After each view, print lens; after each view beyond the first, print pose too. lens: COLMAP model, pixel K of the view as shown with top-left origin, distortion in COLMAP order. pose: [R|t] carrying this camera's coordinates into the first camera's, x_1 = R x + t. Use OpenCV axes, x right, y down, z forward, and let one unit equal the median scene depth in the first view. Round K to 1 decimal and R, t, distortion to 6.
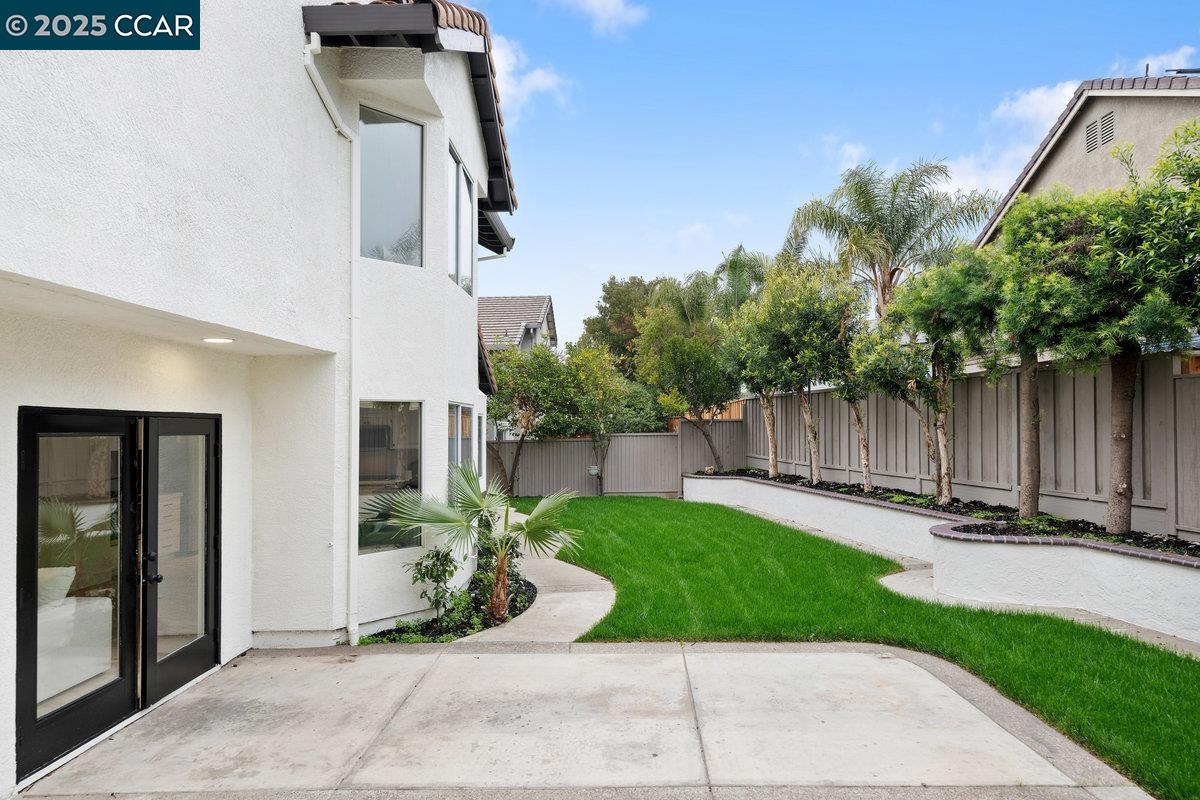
lens RADIAL K [[677.2, 0, 600.0], [0, 677.2, 400.0], [0, 0, 1]] dist [0.000068, 0.000083]
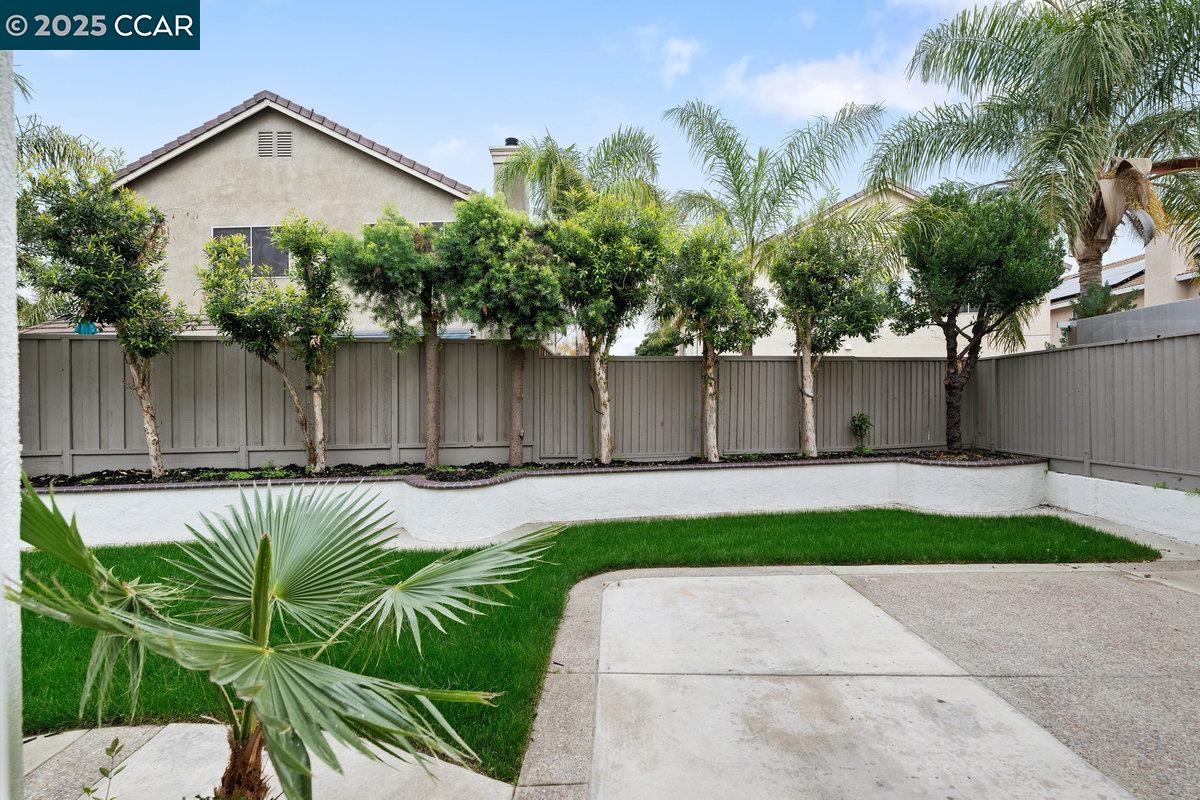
lens RADIAL K [[554.7, 0, 601.2], [0, 554.7, 420.0], [0, 0, 1]] dist [-0.001413, -0.000326]
pose [[-0.002973, -0.005059, 0.999983, -0.410622], [-0.026724, 0.999630, 0.004978, 0.102163], [-0.999638, -0.026708, -0.003107, 0.925643]]
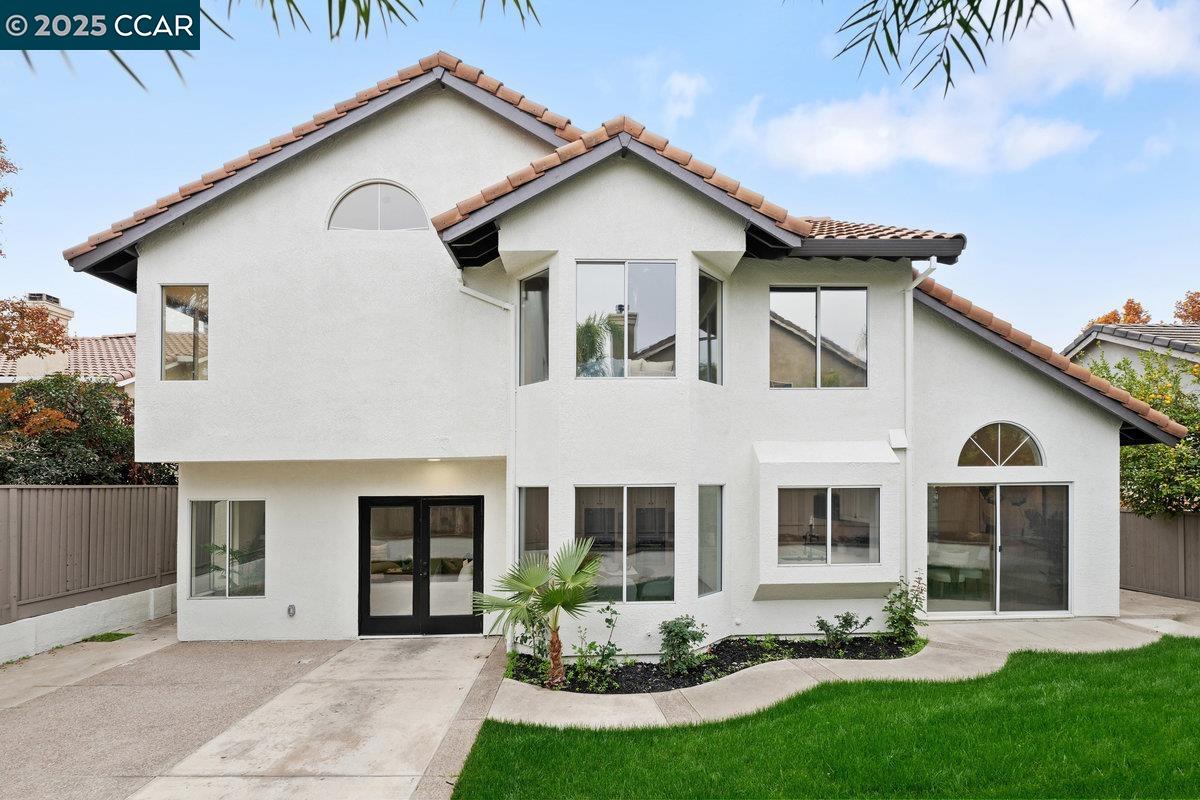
lens RADIAL K [[535.0, 0, 600.0], [0, 535.0, 400.0], [0, 0, 1]] dist [-0.000619, -0.000062]
pose [[0.010050, -0.147150, -0.989063, 0.829519], [0.066909, 0.986995, -0.146162, 0.000156], [0.997708, -0.064709, 0.019765, 1.149494]]
